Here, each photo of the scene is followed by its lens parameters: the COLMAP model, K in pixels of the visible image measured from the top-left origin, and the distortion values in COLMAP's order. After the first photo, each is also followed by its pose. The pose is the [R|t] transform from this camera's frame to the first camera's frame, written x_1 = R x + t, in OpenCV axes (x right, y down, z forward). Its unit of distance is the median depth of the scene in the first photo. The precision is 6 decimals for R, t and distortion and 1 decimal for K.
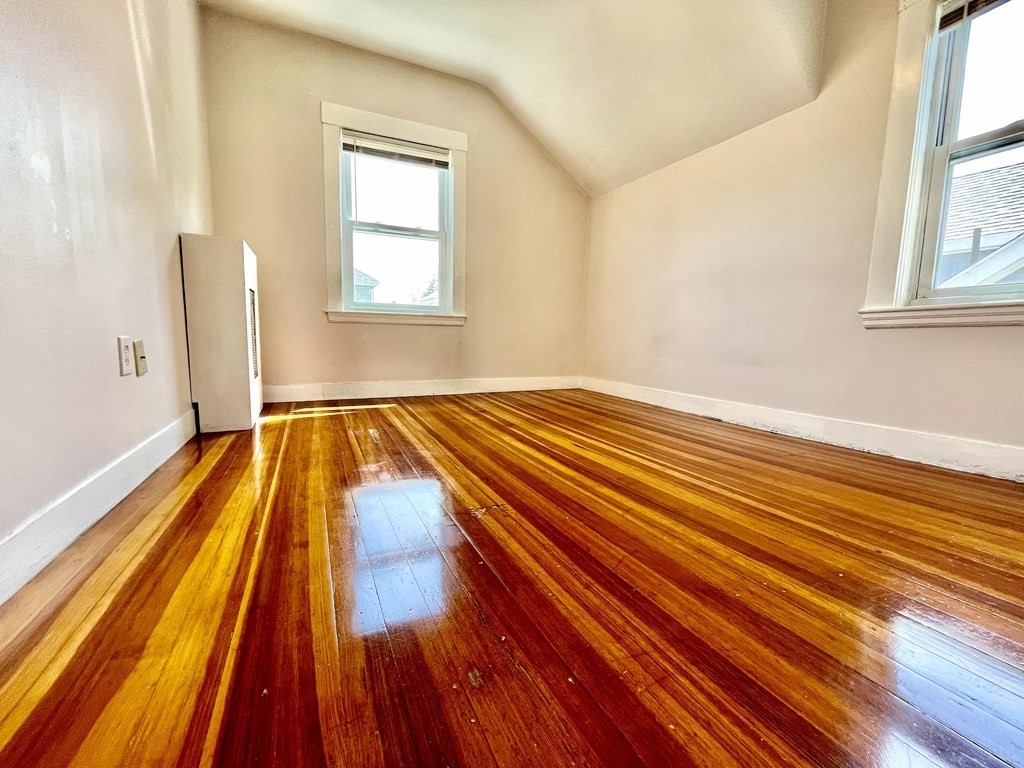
lens RADIAL K [[413.7, 0, 508.3], [0, 413.7, 386.0], [0, 0, 1]] dist [-0.012495, 0.001480]
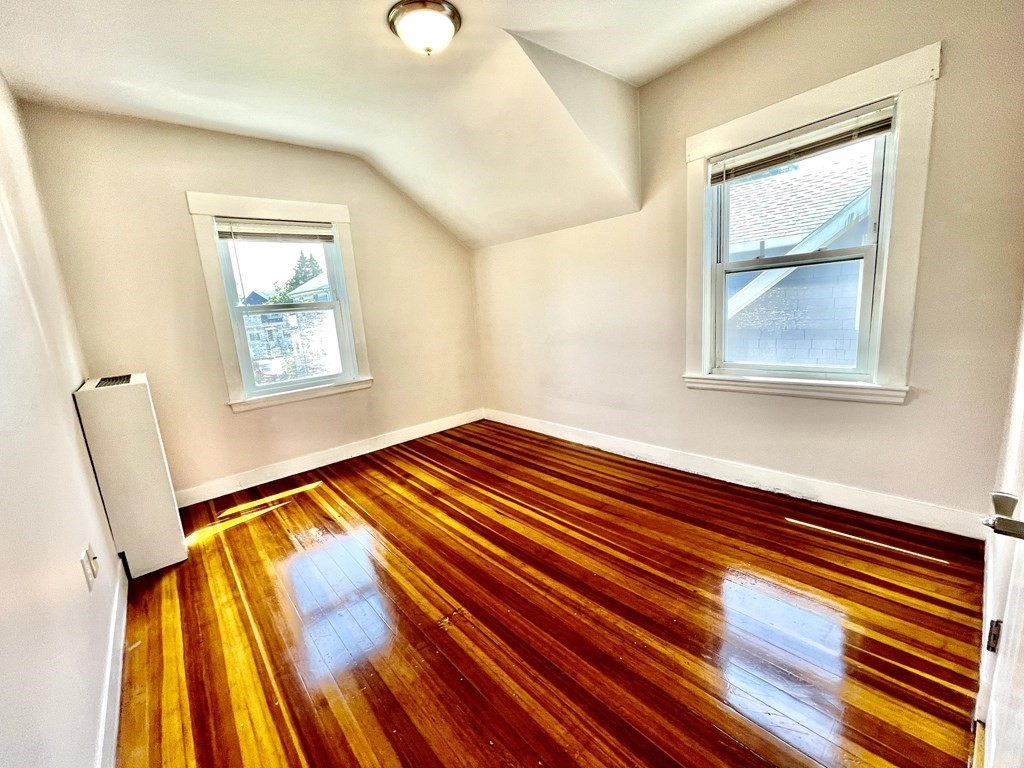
lens RADIAL K [[413.7, 0, 510.5], [0, 413.7, 381.6], [0, 0, 1]] dist [-0.012495, 0.001480]
pose [[0.956401, -0.142454, 0.254959, -0.072686], [0.126752, 0.988935, 0.077078, -0.415053], [-0.263118, -0.041401, 0.963875, -0.235597]]
